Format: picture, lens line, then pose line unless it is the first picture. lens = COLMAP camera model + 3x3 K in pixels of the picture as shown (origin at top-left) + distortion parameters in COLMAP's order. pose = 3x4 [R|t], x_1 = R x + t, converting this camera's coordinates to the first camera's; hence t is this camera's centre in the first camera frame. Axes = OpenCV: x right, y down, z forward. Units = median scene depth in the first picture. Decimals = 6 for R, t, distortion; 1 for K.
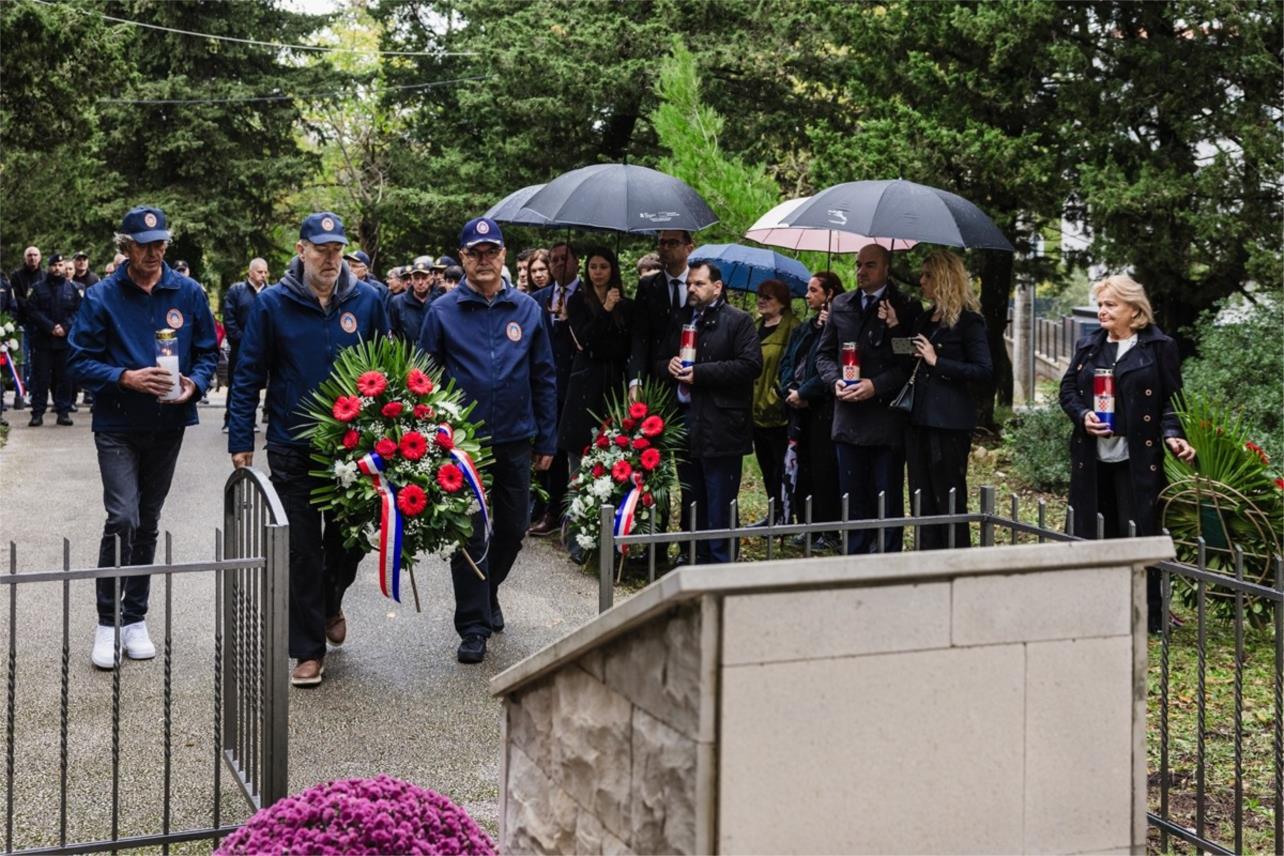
lens RADIAL K [[1470.4, 0, 495.6], [0, 1470.4, 270.7], [0, 0, 1]] dist [0.007522, 0.004193]
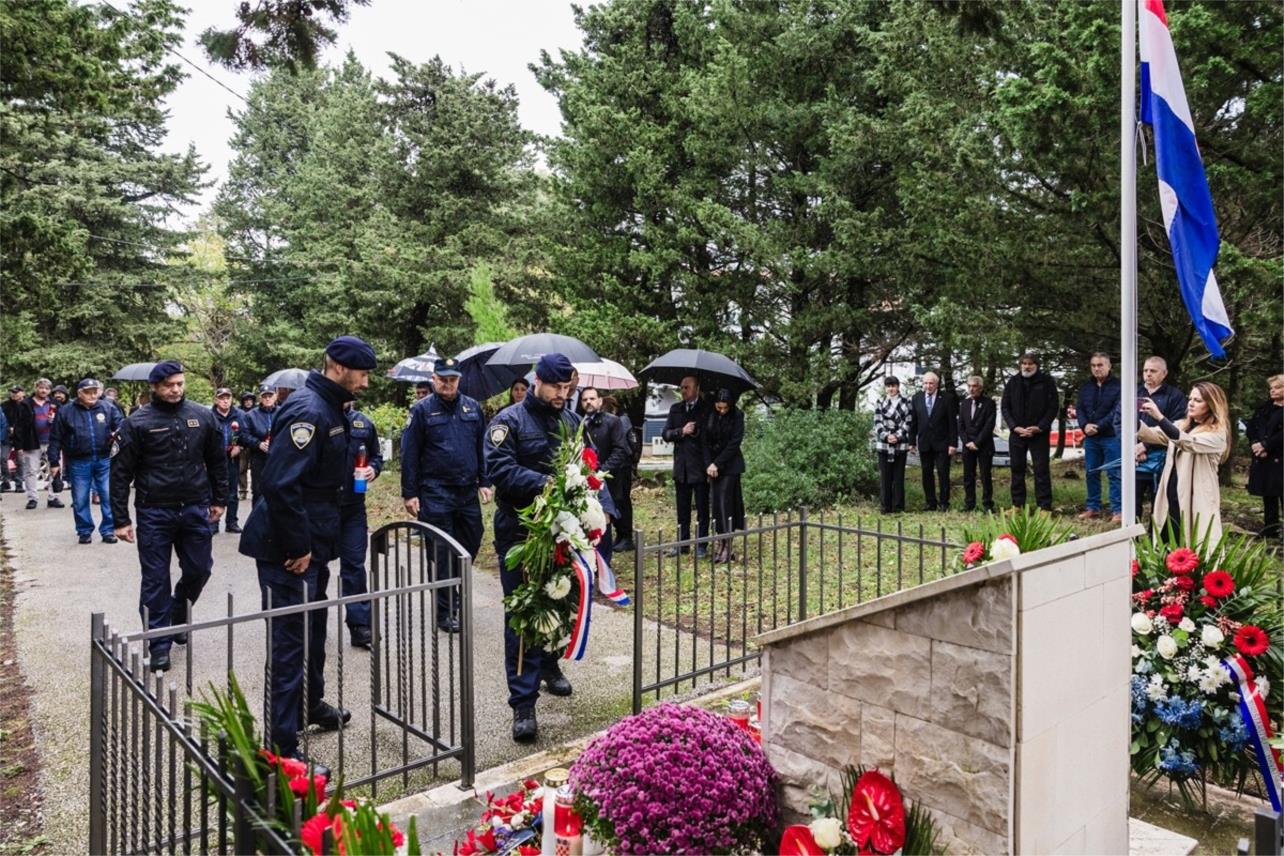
lens RADIAL K [[836.5, 0, 634.6], [0, 836.5, 392.0], [0, 0, 1]] dist [0.002811, 0.004907]
pose [[0.930486, -0.005663, 0.366284, -0.071330], [0.006889, 0.999974, -0.002040, 0.000268], [-0.366263, 0.004422, 0.930501, 0.024908]]
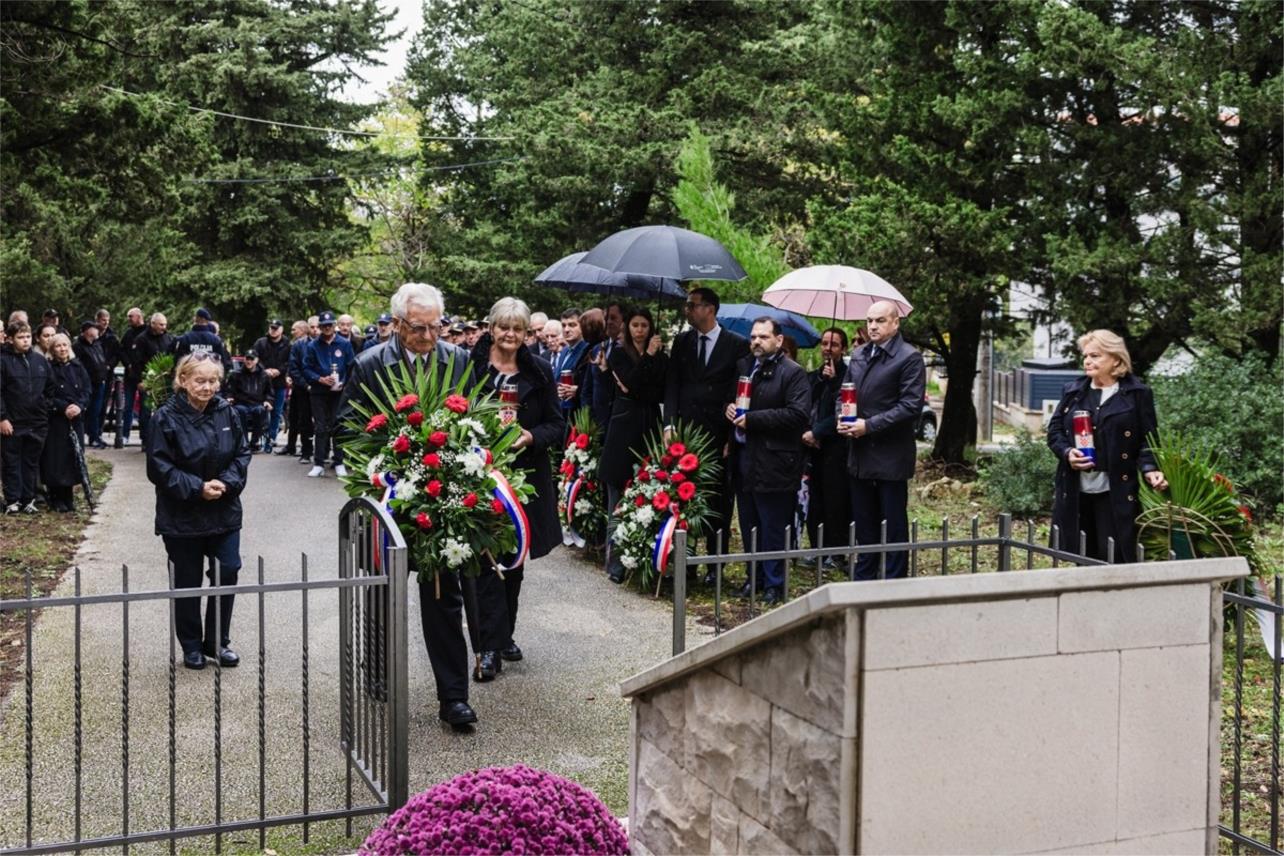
lens RADIAL K [[1276.4, 0, 518.4], [0, 1276.4, 367.7], [0, 0, 1]] dist [0.003815, 0.010257]
pose [[0.999999, -0.000432, -0.001572, -0.012056], [0.000480, 0.999521, 0.030937, 0.000608], [0.001558, -0.030937, 0.999520, 0.002849]]
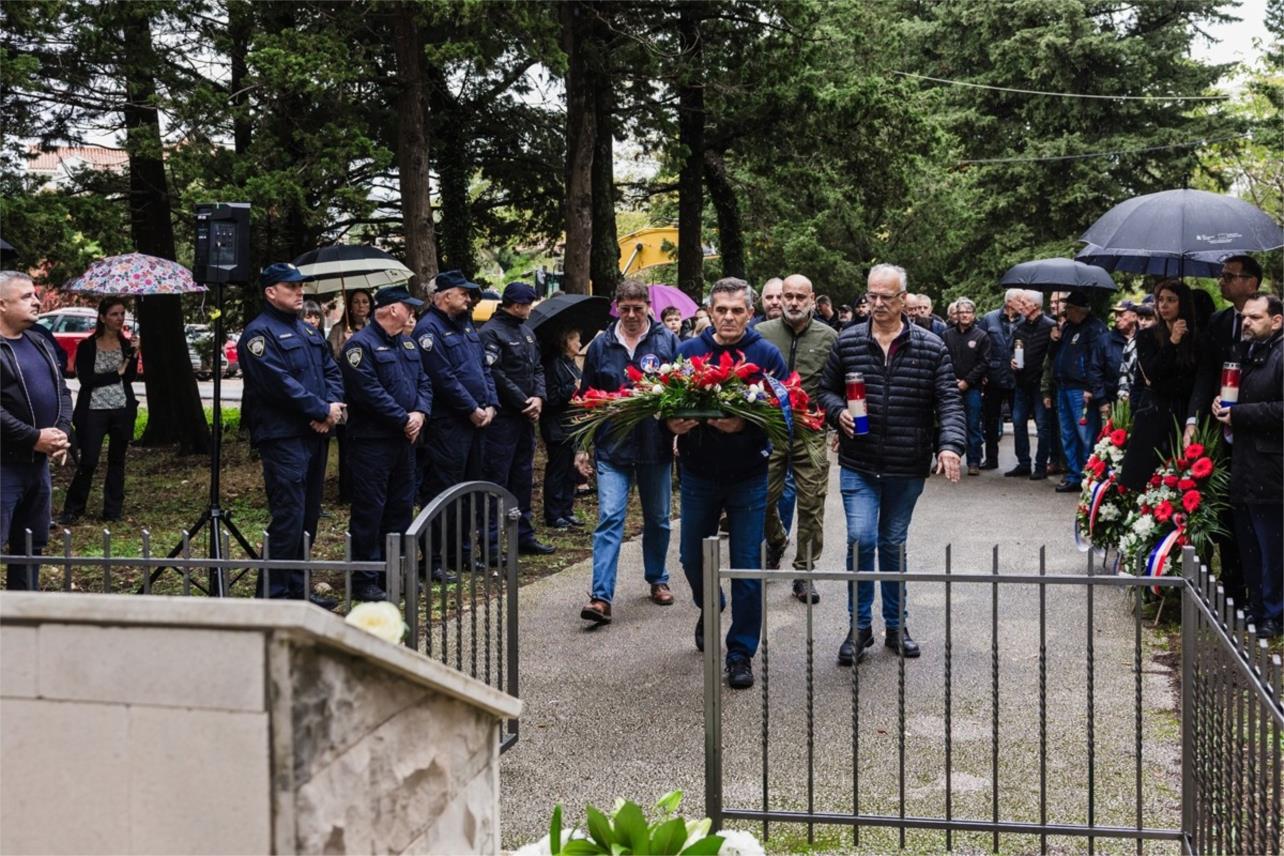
lens RADIAL K [[1321.9, 0, 746.4], [0, 1321.9, 364.8], [0, 0, 1]] dist [-0.010183, 0.005614]
pose [[0.892306, 0.009834, -0.451323, 0.124461], [0.008224, 0.999243, 0.038033, 0.002573], [0.451356, -0.037649, 0.891550, 0.055888]]
